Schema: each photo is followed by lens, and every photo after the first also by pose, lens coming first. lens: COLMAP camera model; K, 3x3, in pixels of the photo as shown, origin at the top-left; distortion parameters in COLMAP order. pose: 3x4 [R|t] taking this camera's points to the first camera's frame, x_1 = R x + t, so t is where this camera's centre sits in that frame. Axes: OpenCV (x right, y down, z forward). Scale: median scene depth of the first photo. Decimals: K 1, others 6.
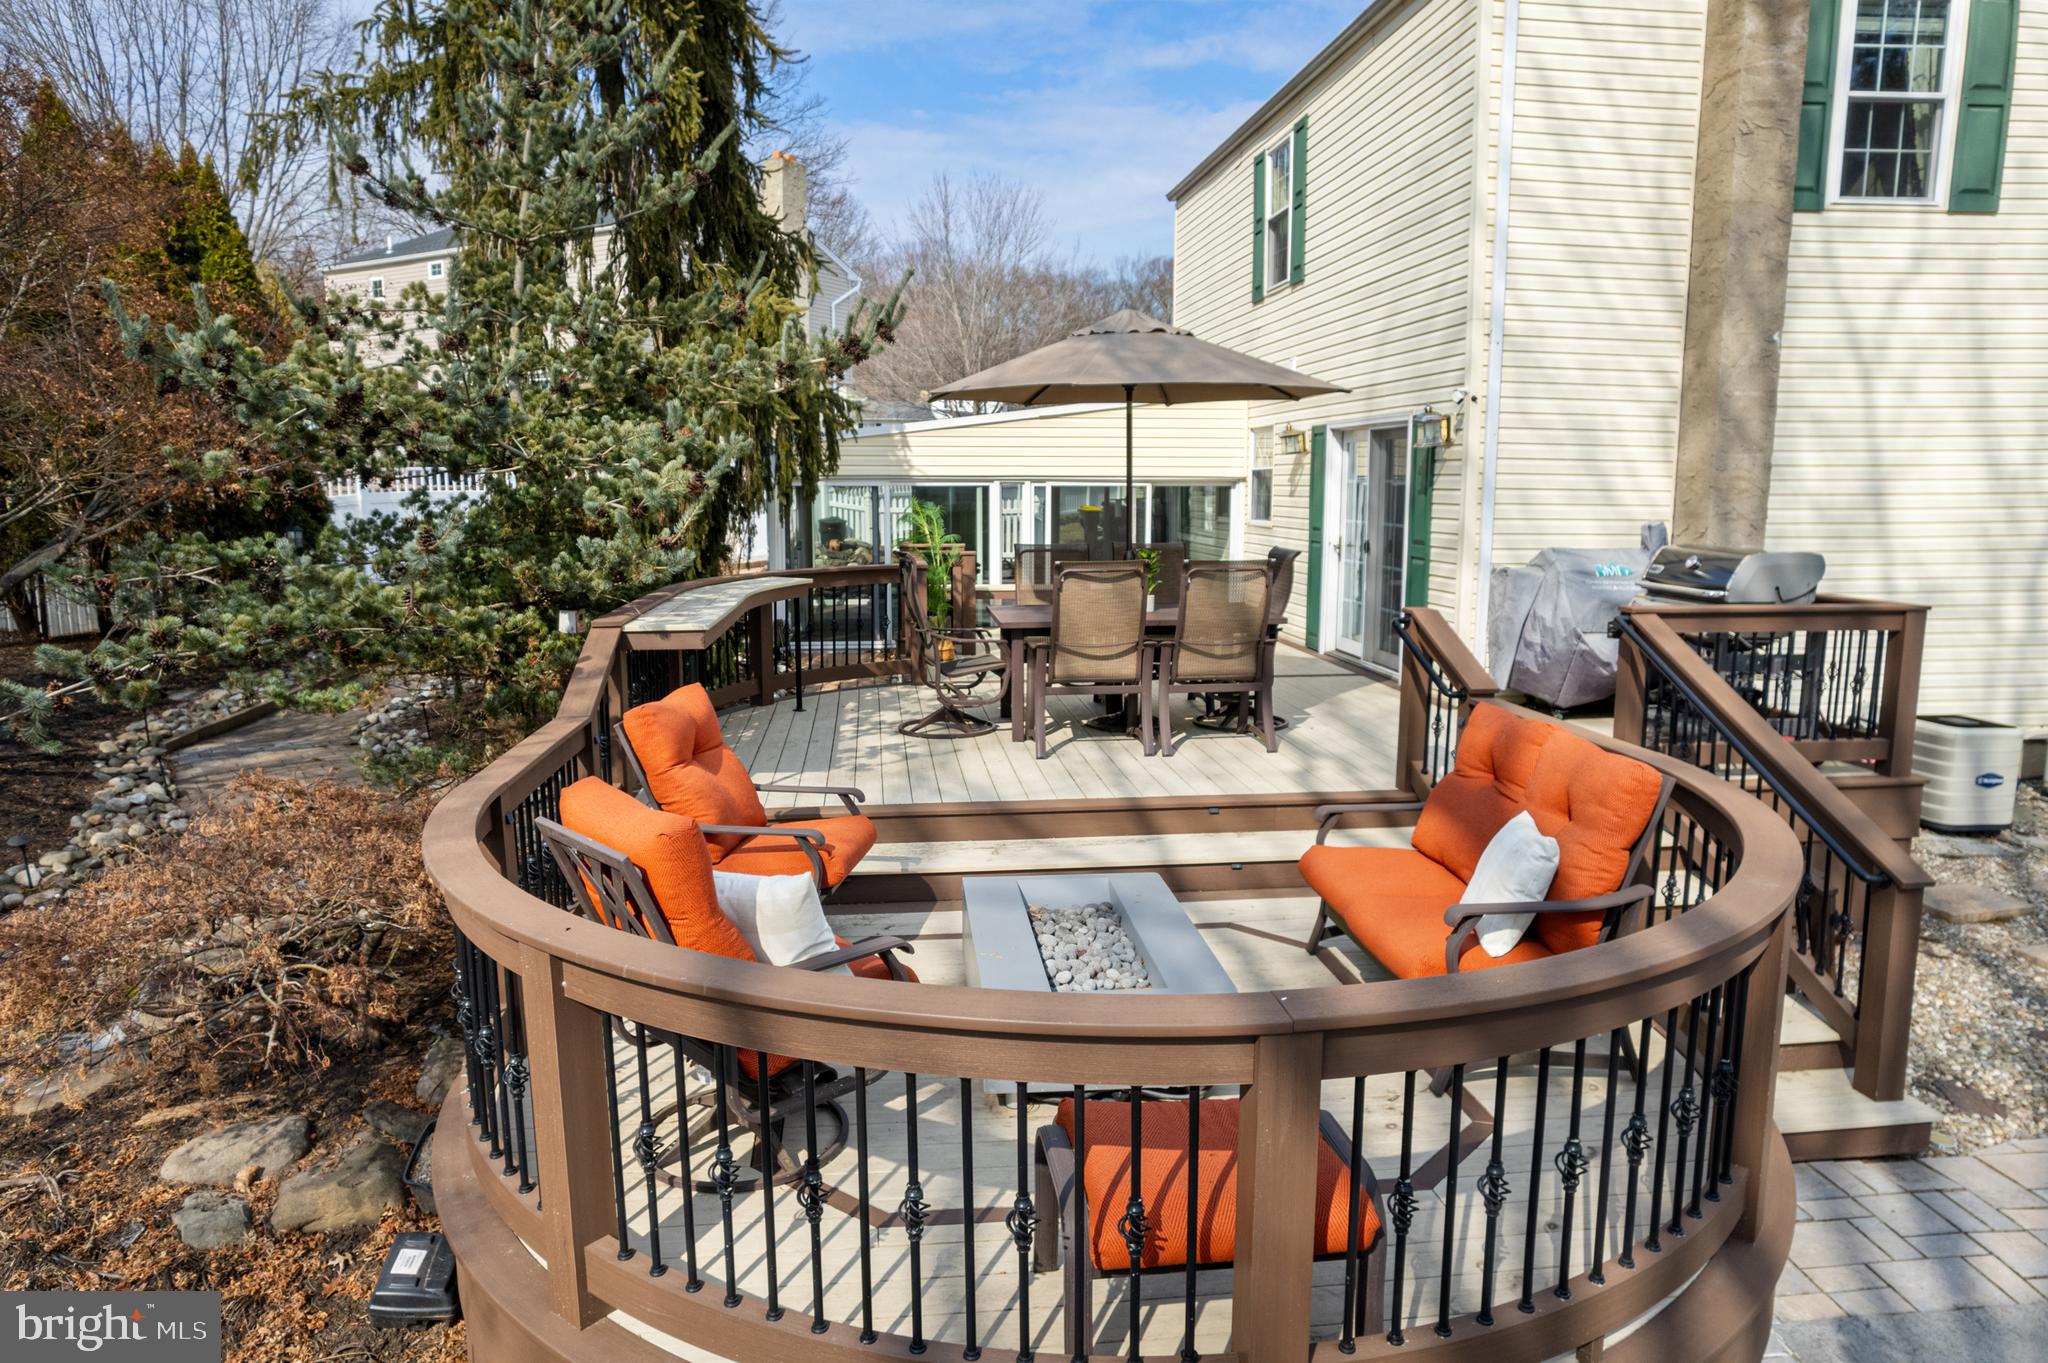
lens RADIAL K [[1311.9, 0, 1024.0], [0, 1311.9, 681.5], [0, 0, 1]] dist [-0.072092, 0.058955]
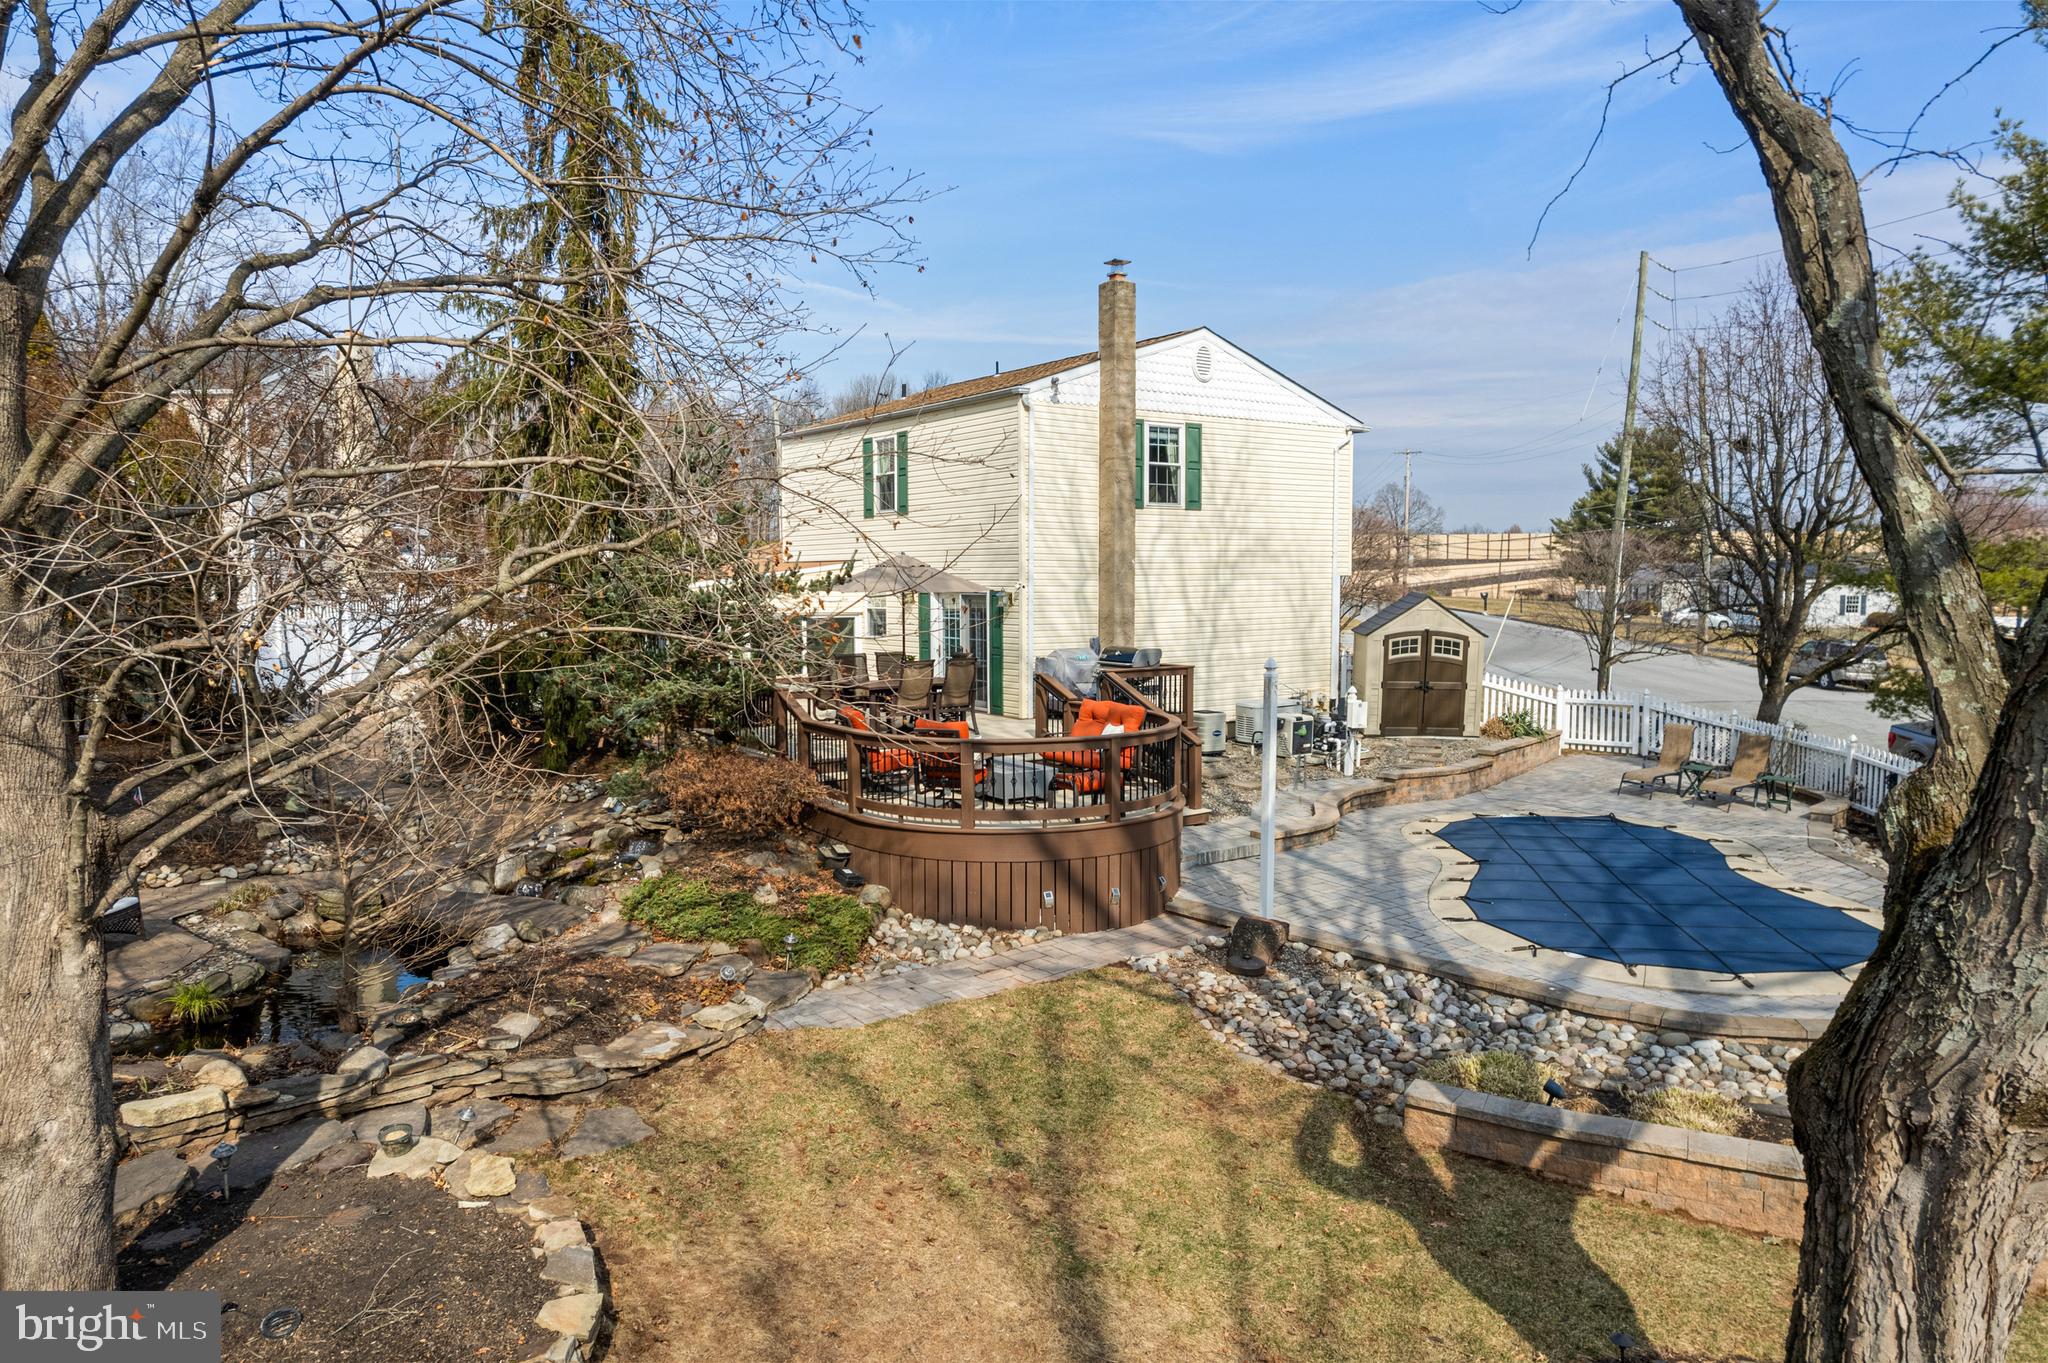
lens RADIAL K [[1326.6, 0, 1025.2], [0, 1326.6, 676.8], [0, 0, 1]] dist [-0.095069, 0.093366]
pose [[0.877307, -0.031158, 0.478917, -0.788406], [0.069819, 0.995560, -0.063128, 0.094938], [-0.474824, 0.088820, 0.875588, -1.065809]]
